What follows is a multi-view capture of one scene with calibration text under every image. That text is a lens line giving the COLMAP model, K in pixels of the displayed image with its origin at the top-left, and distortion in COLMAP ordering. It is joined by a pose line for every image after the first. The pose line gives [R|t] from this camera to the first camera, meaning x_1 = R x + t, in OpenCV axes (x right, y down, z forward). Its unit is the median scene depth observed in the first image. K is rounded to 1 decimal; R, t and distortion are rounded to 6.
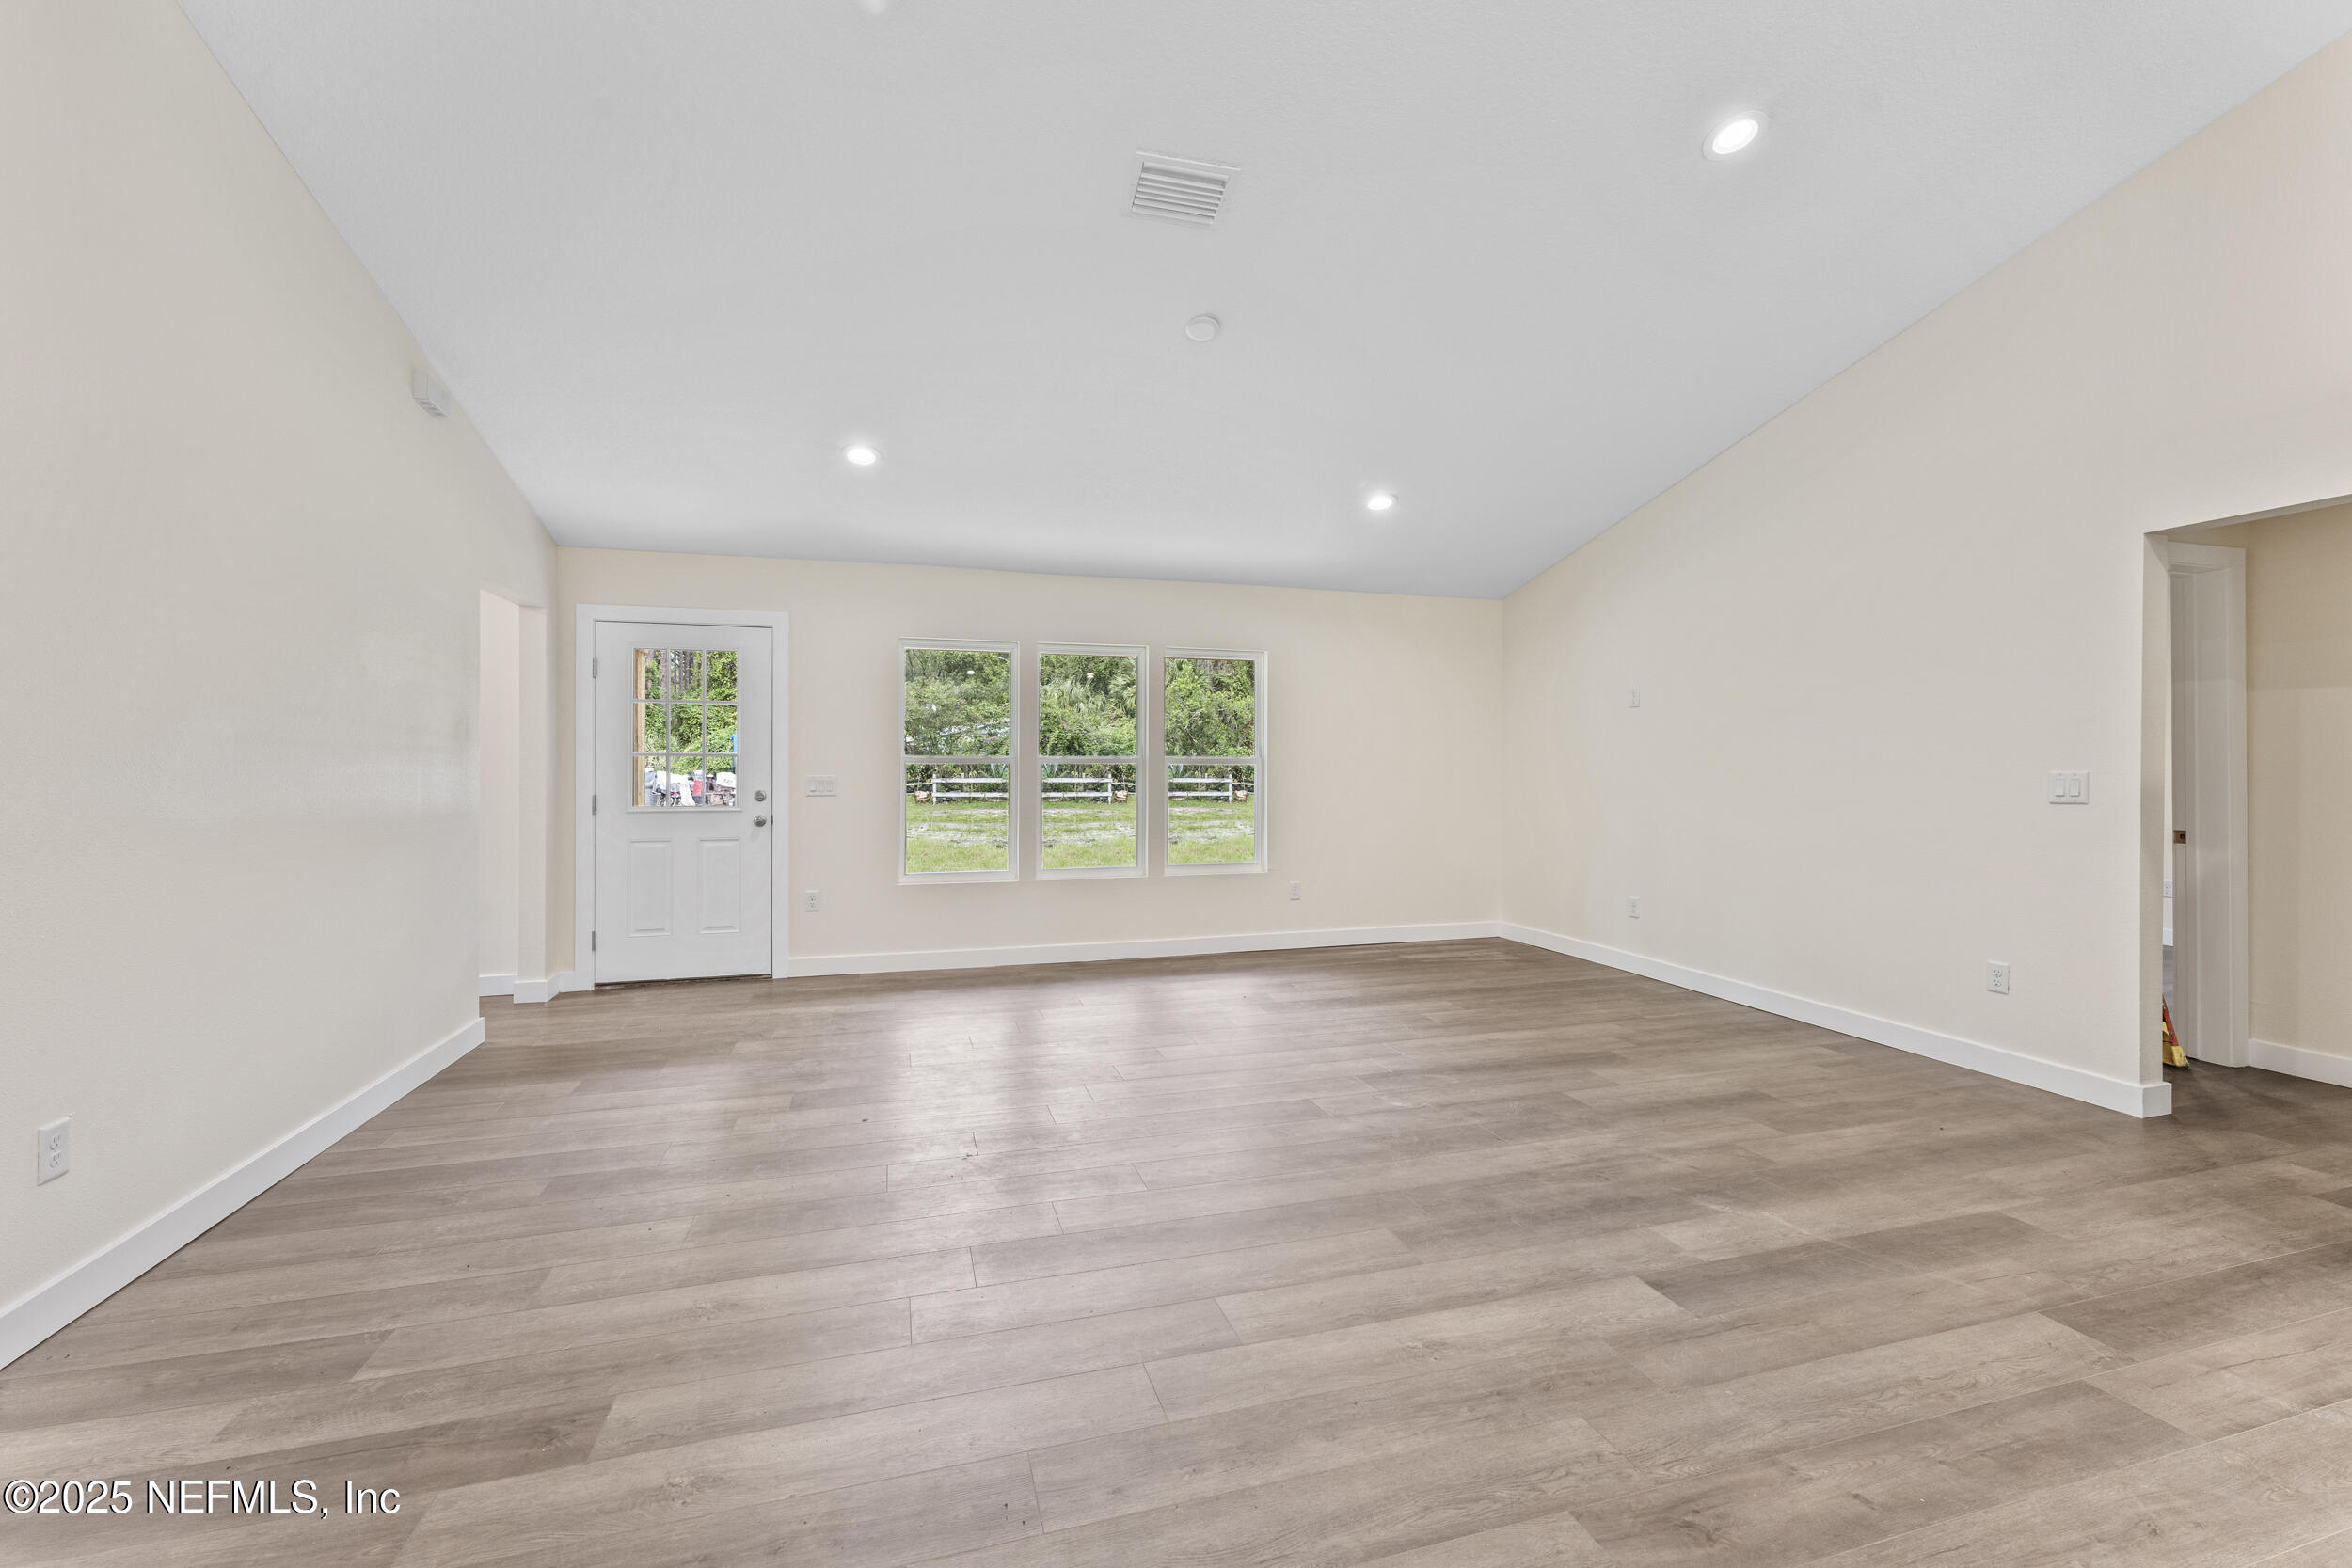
lens RADIAL K [[966.4, 0, 1176.9], [0, 966.4, 770.9], [0, 0, 1]] dist [-0.000970, 0.000542]
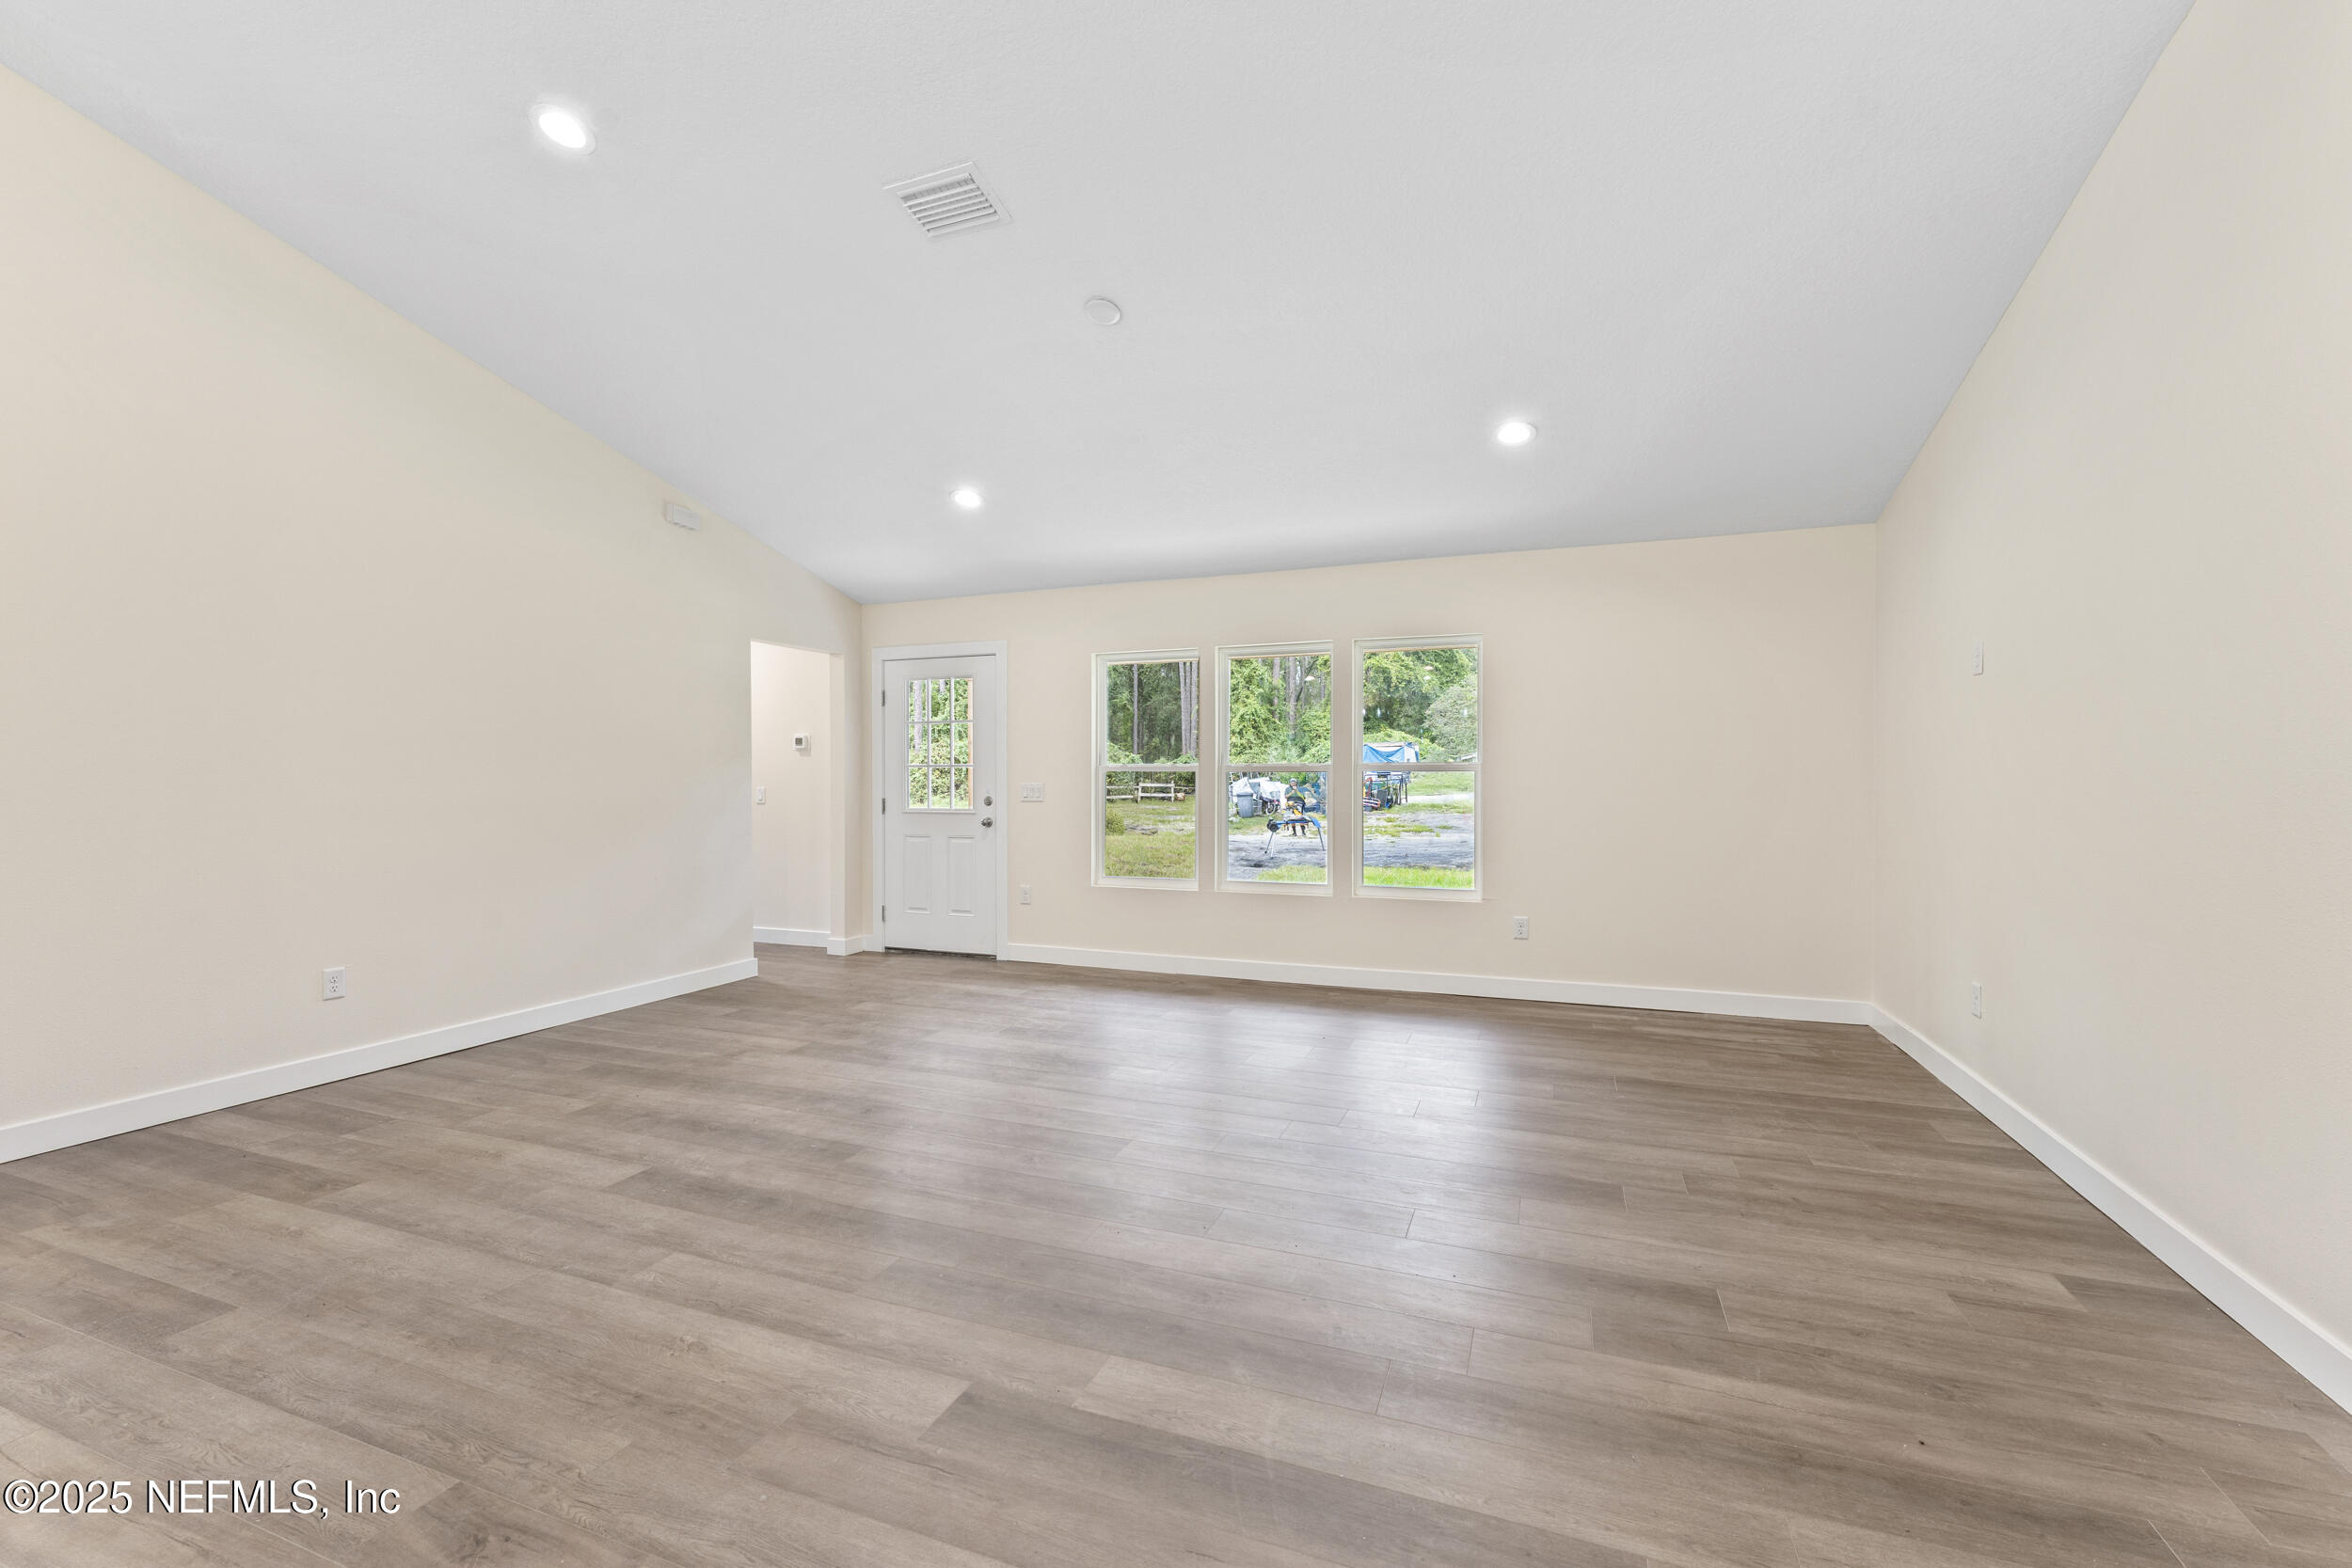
lens RADIAL K [[1019.6, 0, 1170.6], [0, 1019.6, 786.6], [0, 0, 1]] dist [-0.000702, 0.000542]
pose [[0.779396, 0.003227, -0.626523, 0.737914], [0.001644, 0.999973, 0.007195, 0.001284], [0.626529, -0.006638, 0.779370, 0.270591]]
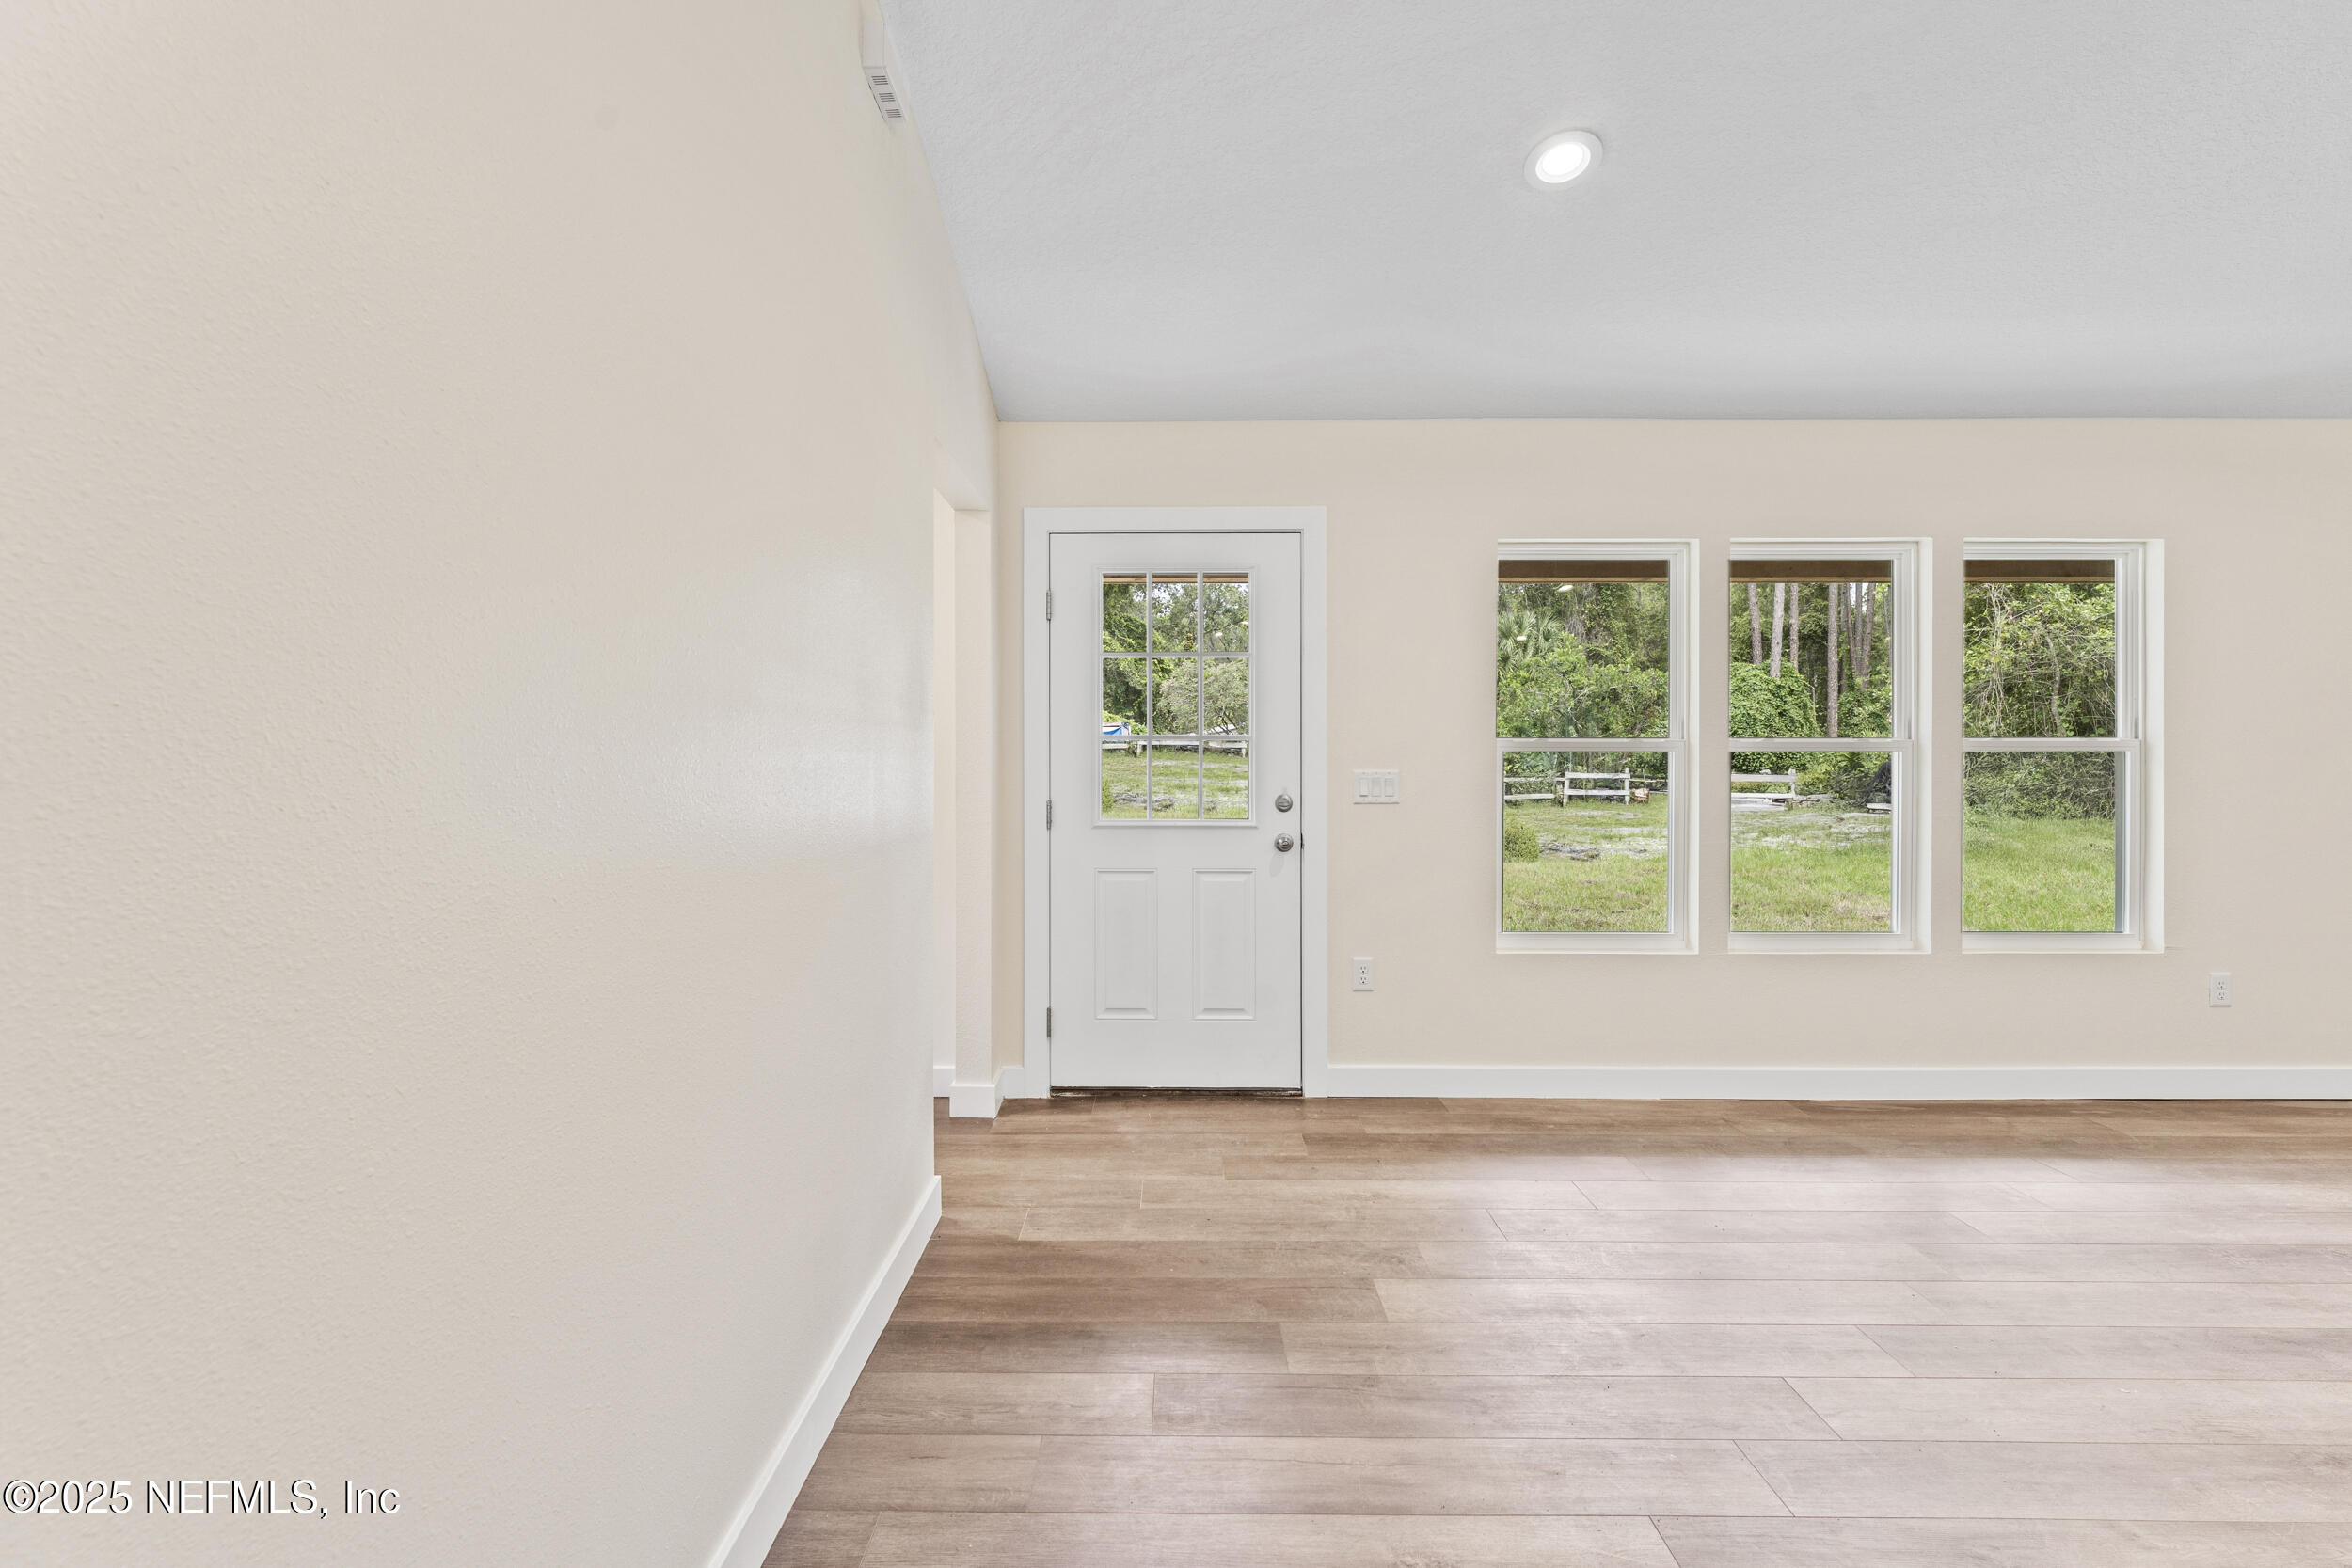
lens RADIAL K [[1045.0, 0, 1163.1], [0, 1045.0, 773.0], [0, 0, 1]] dist [-0.005370, 0.000449]
pose [[0.958542, 0.005489, -0.284897, -0.458196], [-0.002753, 0.999946, 0.010002, -0.000324], [0.284937, -0.008803, 0.958506, 0.481610]]
